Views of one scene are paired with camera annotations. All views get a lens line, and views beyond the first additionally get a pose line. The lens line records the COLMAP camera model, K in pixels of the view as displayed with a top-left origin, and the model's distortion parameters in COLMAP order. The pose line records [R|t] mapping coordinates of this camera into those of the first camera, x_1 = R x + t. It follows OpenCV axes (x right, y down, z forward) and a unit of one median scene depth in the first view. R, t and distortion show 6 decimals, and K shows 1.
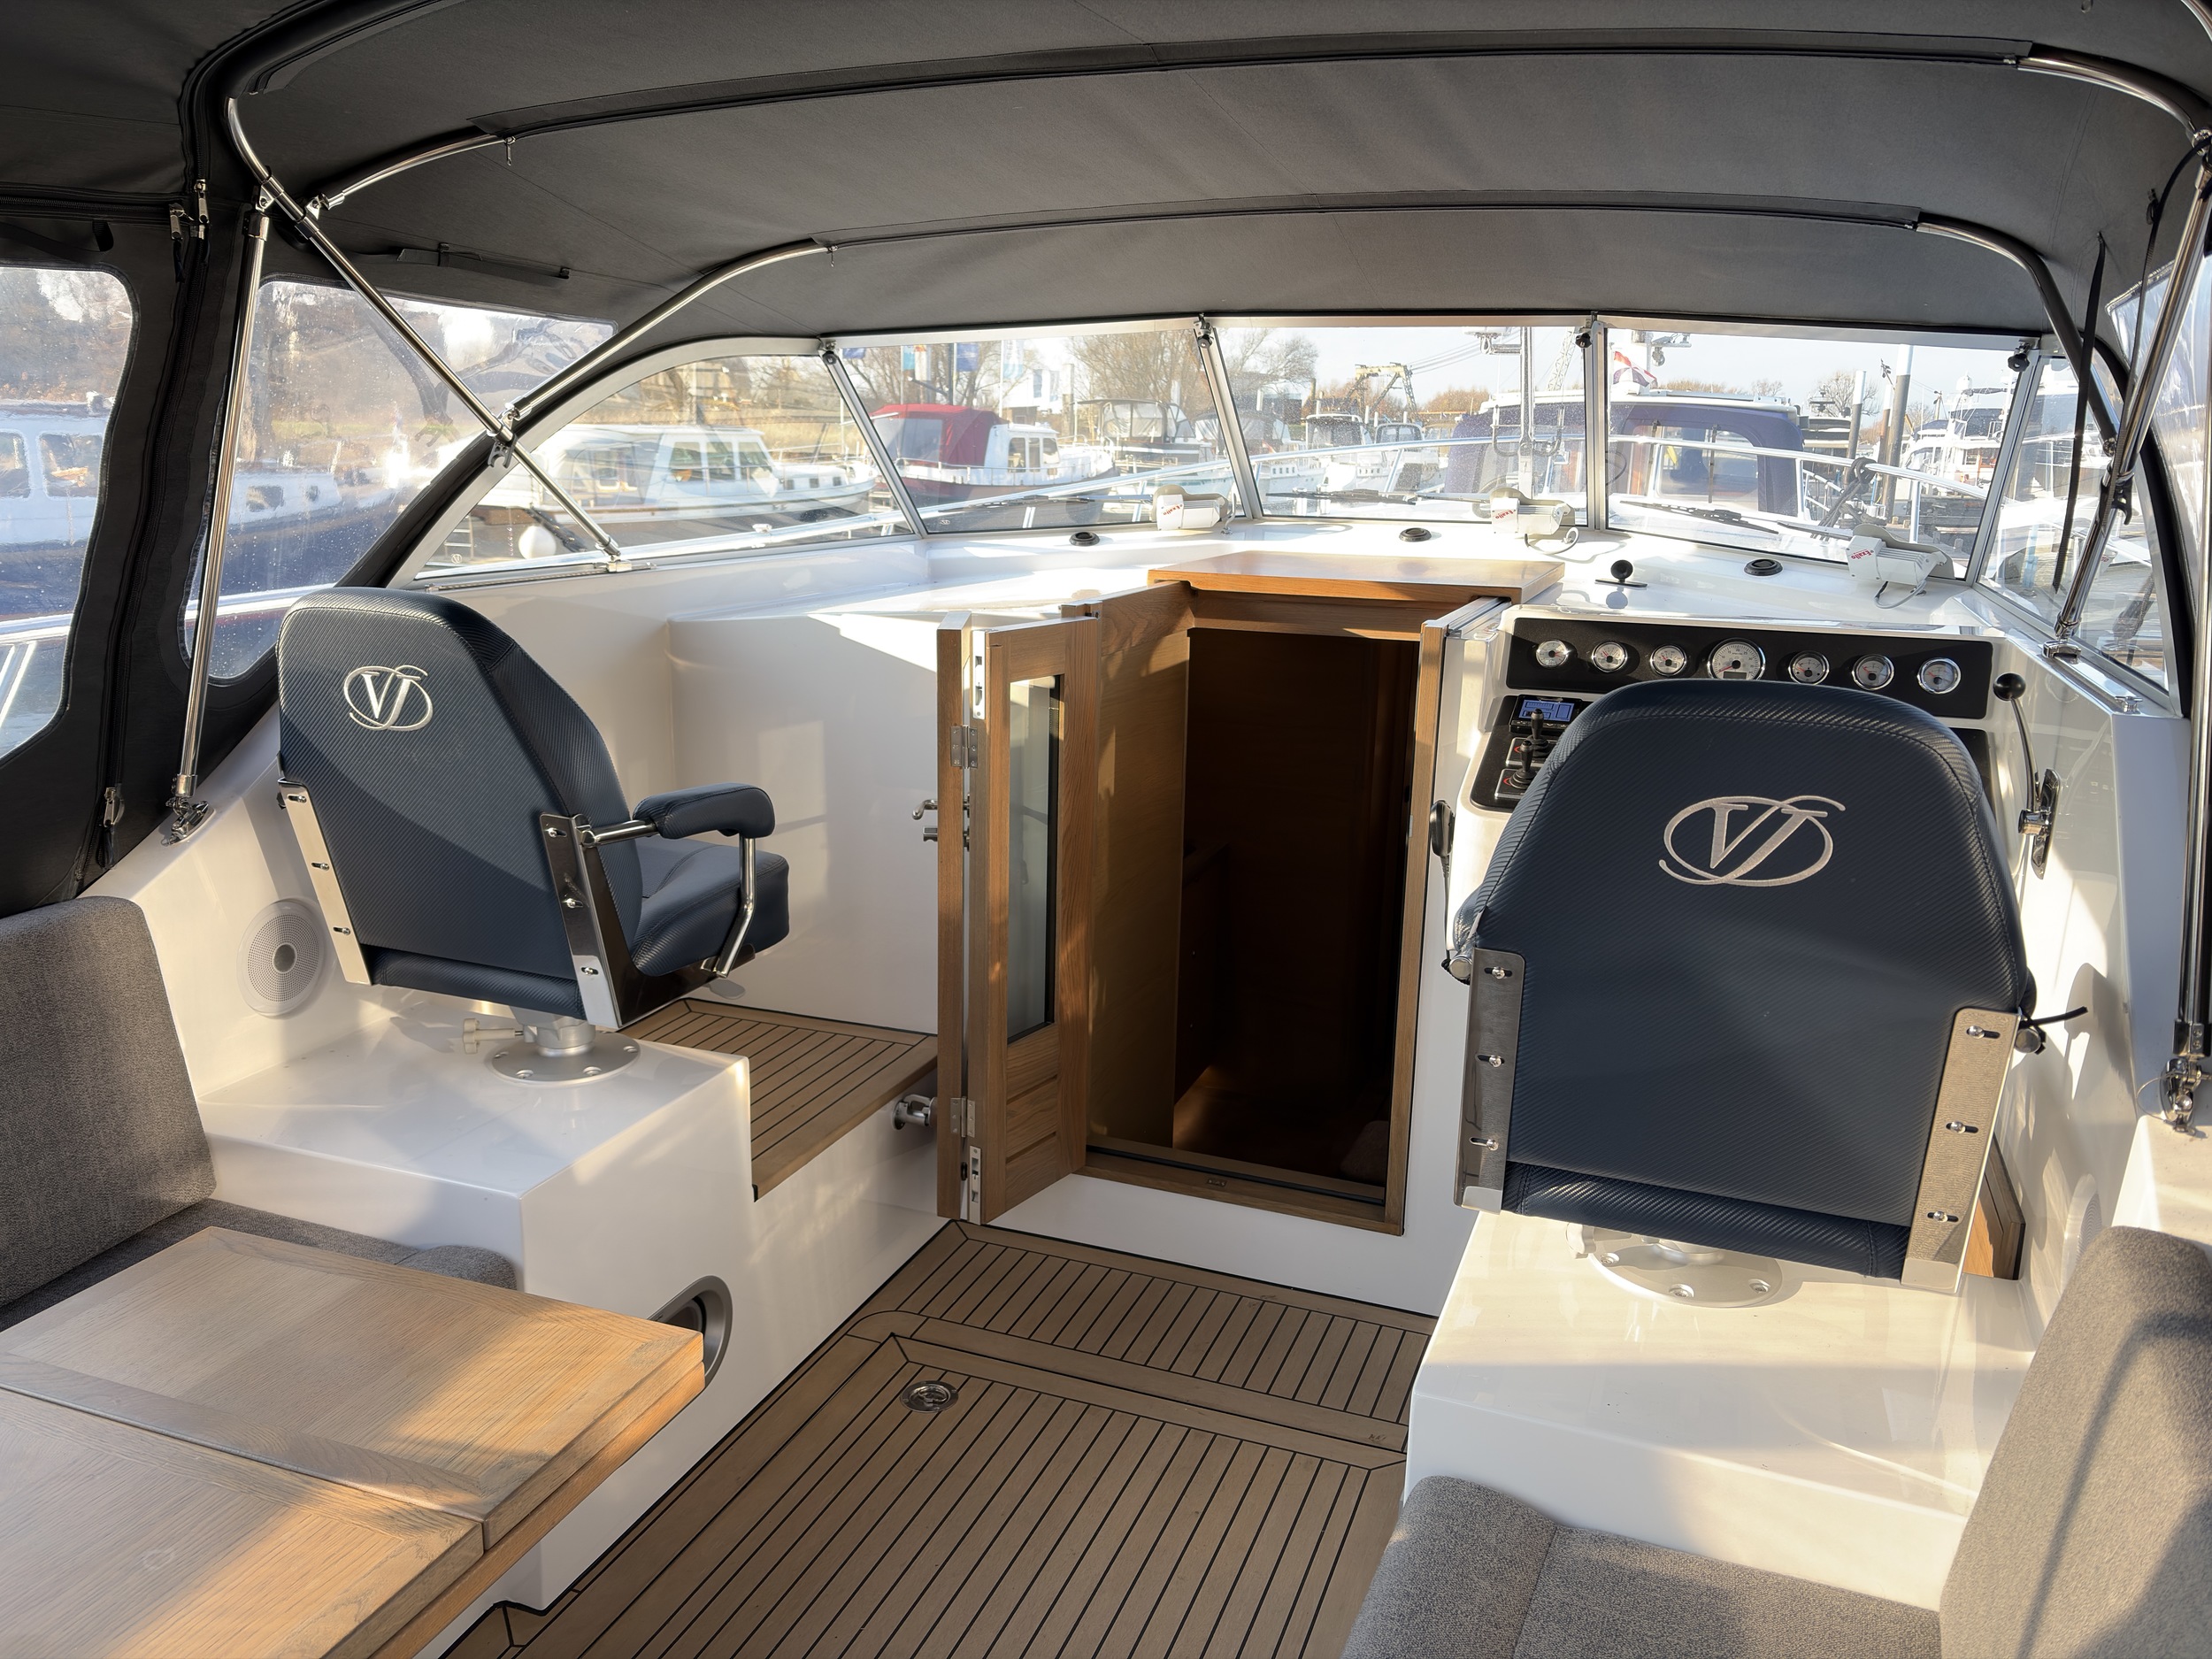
lens RADIAL K [[1669.1, 0, 1099.5], [0, 1669.1, 818.2], [0, 0, 1]] dist [0.055231, -0.066384]
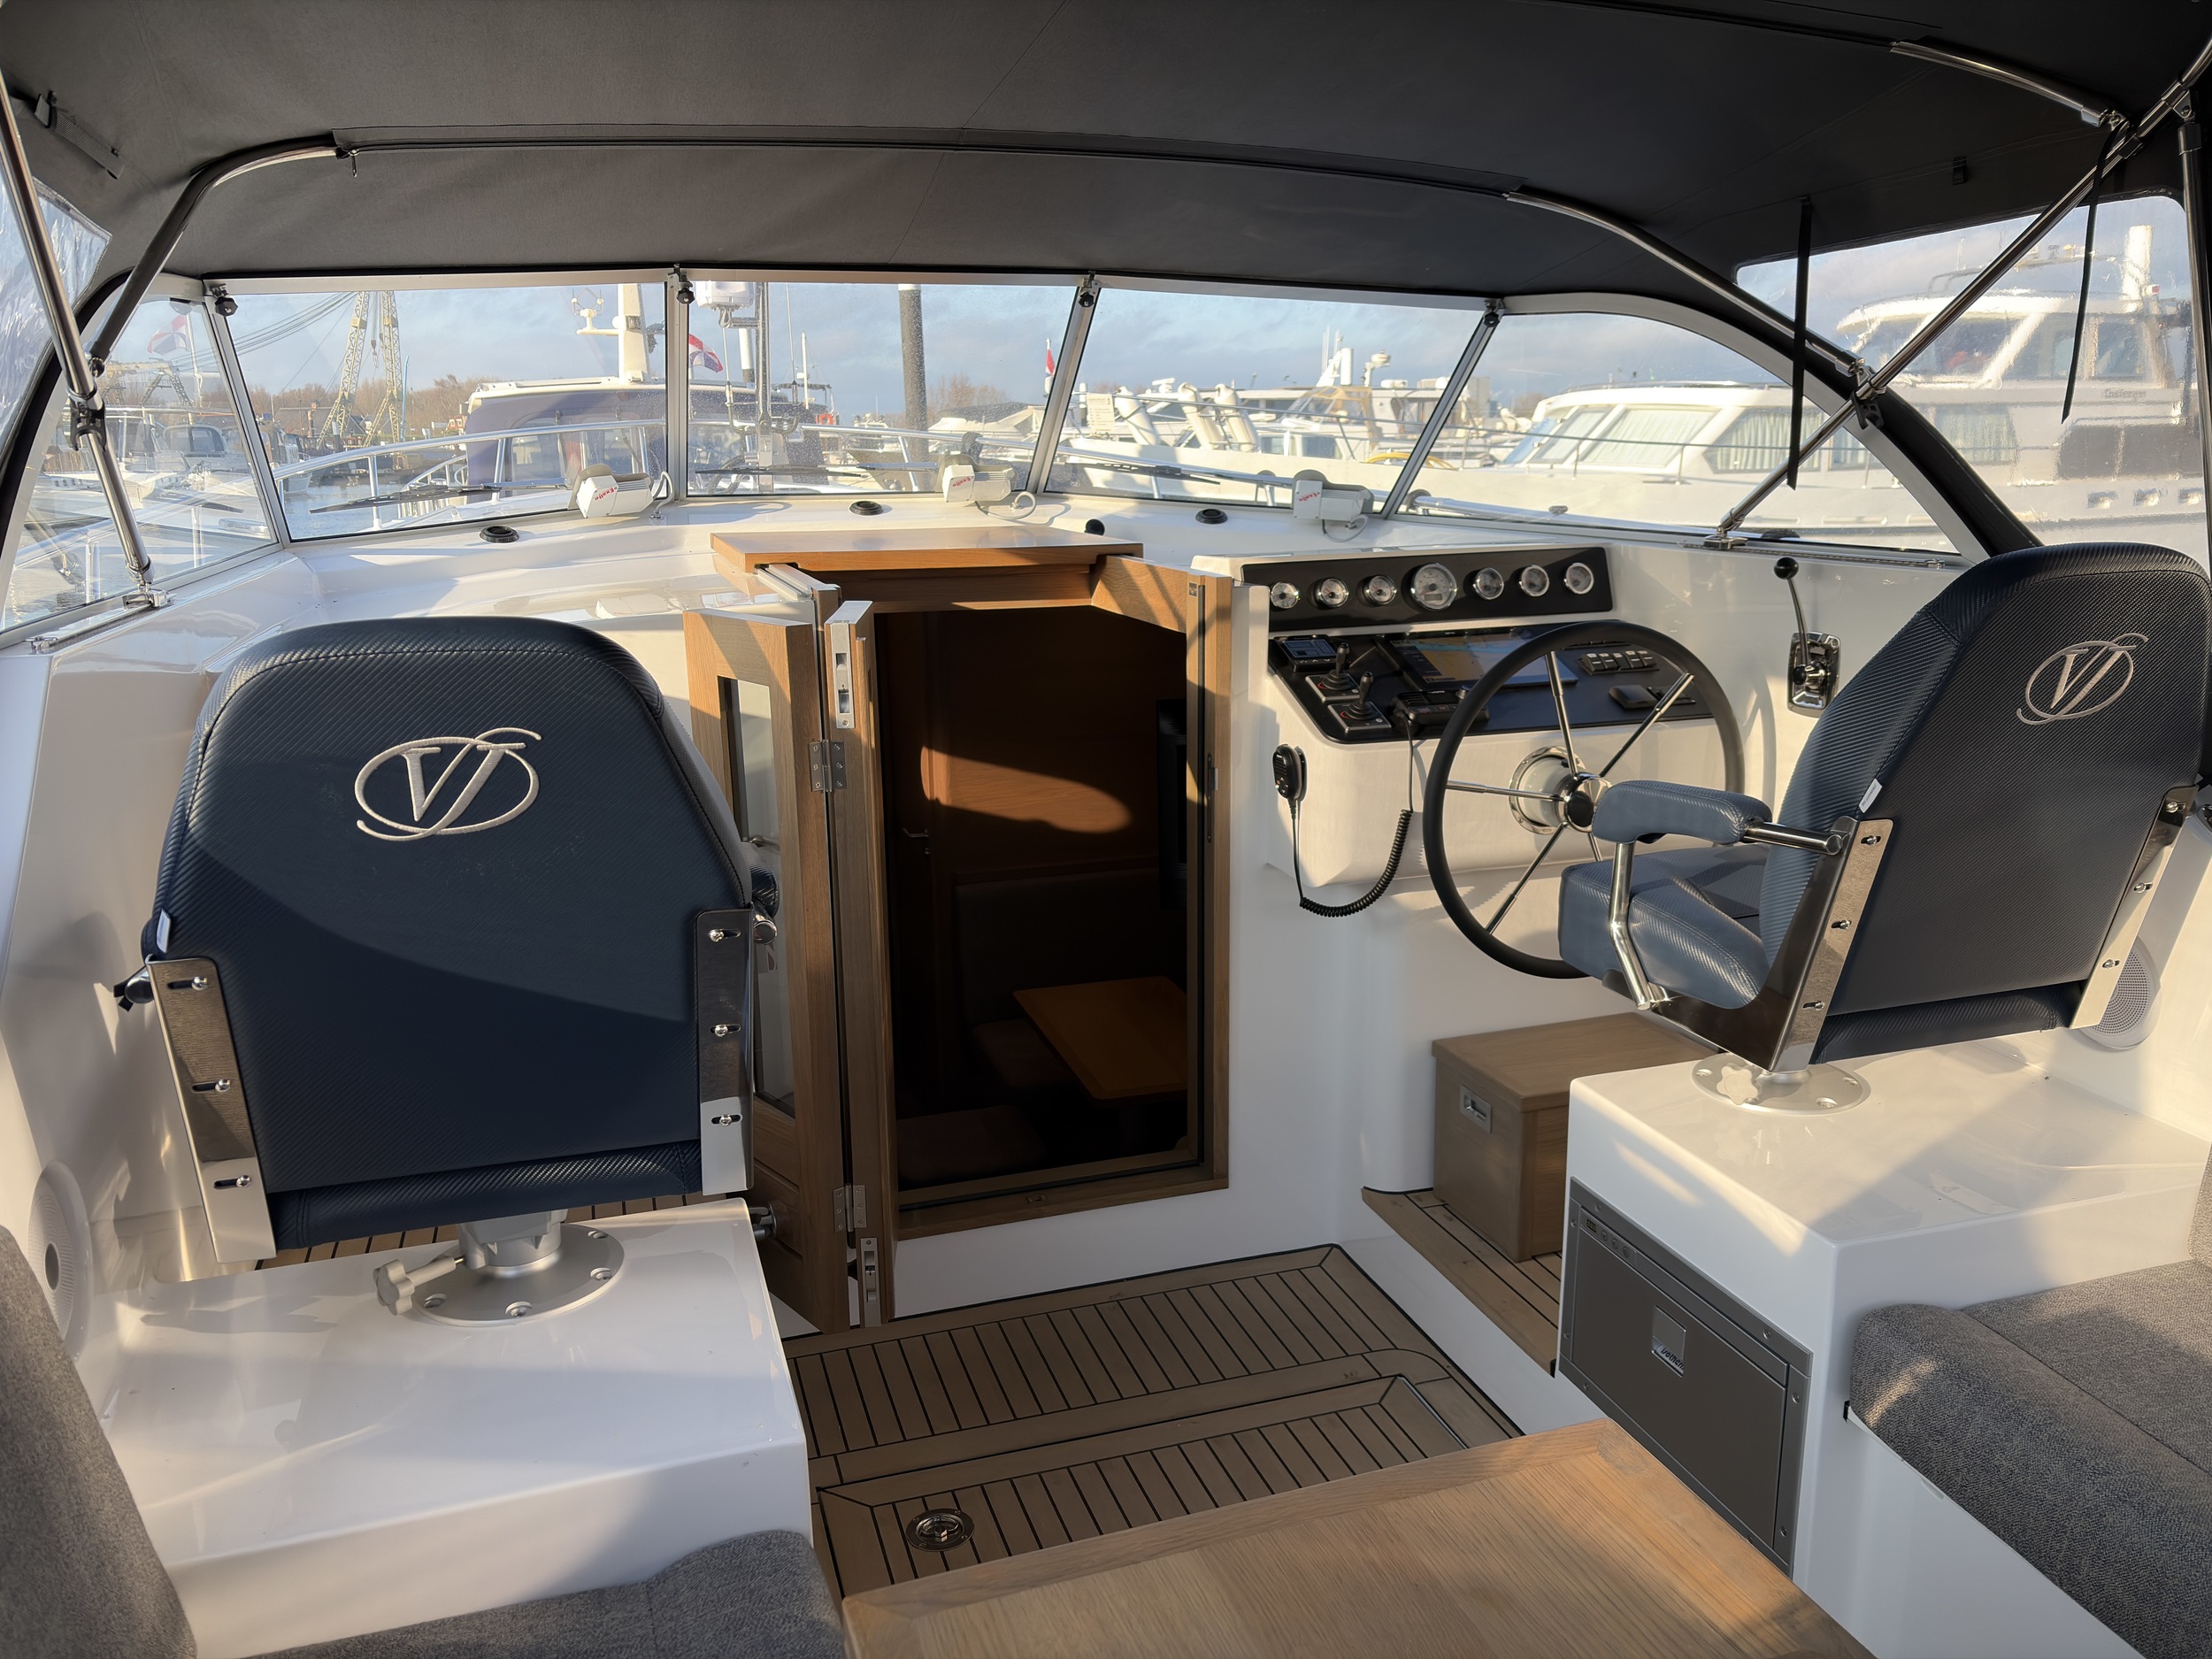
lens RADIAL K [[1669.1, 0, 1105.0], [0, 1669.1, 838.6], [0, 0, 1]] dist [0.055231, -0.066384]
pose [[0.780680, -0.176607, 0.599457, -0.453918], [0.170043, 0.983075, 0.068177, -0.038563], [-0.601352, 0.048709, 0.797498, 0.244629]]
